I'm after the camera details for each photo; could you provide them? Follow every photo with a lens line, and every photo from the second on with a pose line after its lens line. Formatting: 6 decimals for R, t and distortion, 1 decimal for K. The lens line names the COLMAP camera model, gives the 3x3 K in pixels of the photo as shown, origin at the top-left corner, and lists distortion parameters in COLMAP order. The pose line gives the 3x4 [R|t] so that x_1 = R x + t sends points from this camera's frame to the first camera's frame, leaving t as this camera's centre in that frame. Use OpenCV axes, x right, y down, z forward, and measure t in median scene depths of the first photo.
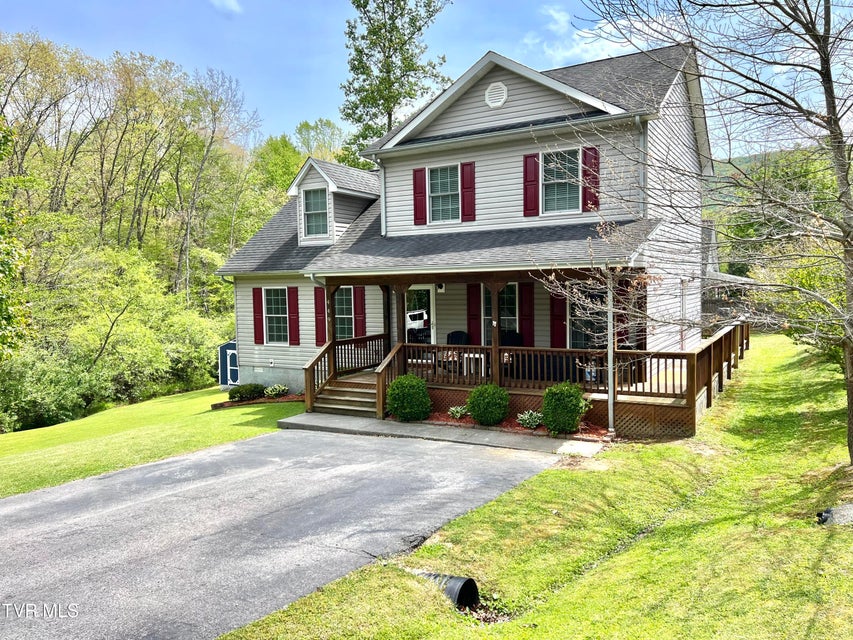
lens RADIAL K [[639.6, 0, 430.1], [0, 639.6, 317.1], [0, 0, 1]] dist [0.068765, -0.088882]
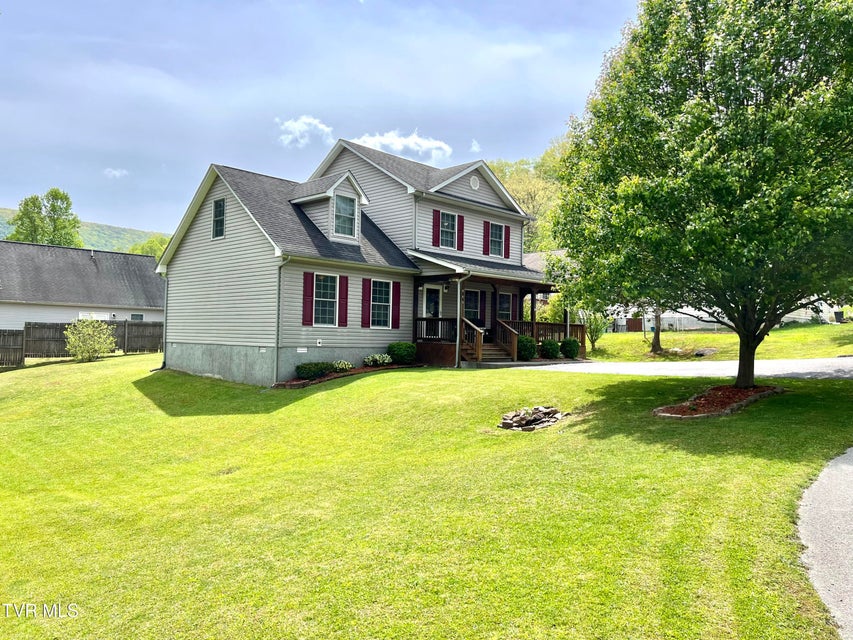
lens RADIAL K [[639.6, 0, 440.3], [0, 639.6, 305.8], [0, 0, 1]] dist [0.068765, -0.088882]
pose [[0.231377, 0.074491, 0.970008, -1.542833], [0.023631, 0.996340, -0.082149, 0.126433], [-0.972577, 0.041929, 0.228770, 0.681753]]
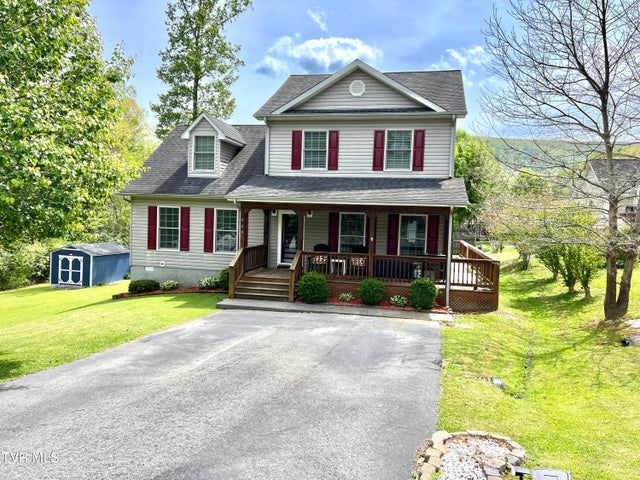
lens RADIAL K [[479.9, 0, 317.5], [0, 479.9, 236.0], [0, 0, 1]] dist [0.068765, -0.088882]
pose [[0.952011, 0.040718, 0.303343, -0.304716], [-0.038691, 0.999171, -0.012694, 0.018064], [-0.303609, 0.000349, 0.952797, -0.045867]]
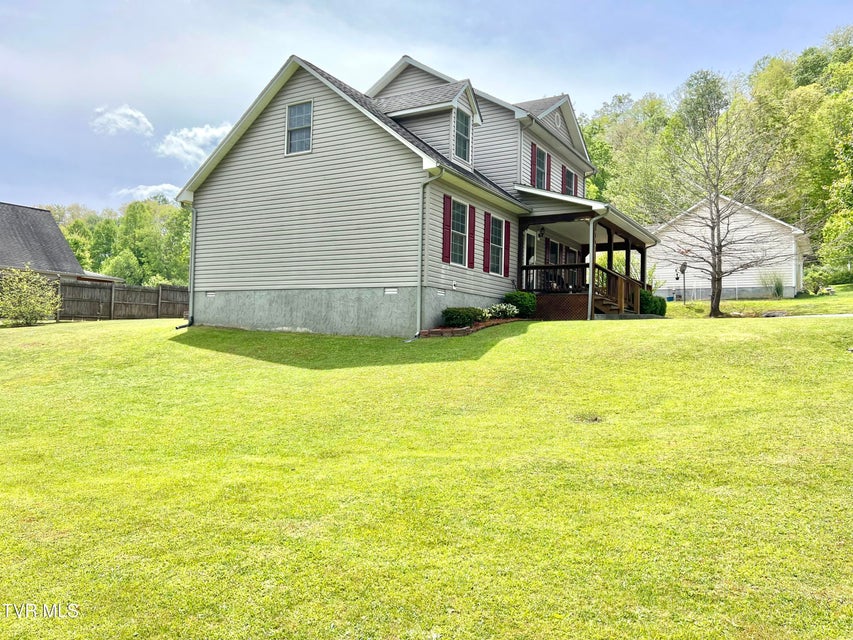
lens RADIAL K [[639.6, 0, 437.3], [0, 639.6, 319.1], [0, 0, 1]] dist [0.068765, -0.088882]
pose [[-0.006707, 0.051665, 0.998642, -1.373516], [0.025442, 0.998350, -0.051479, 0.198886], [-0.999654, 0.025062, -0.008011, 1.272441]]
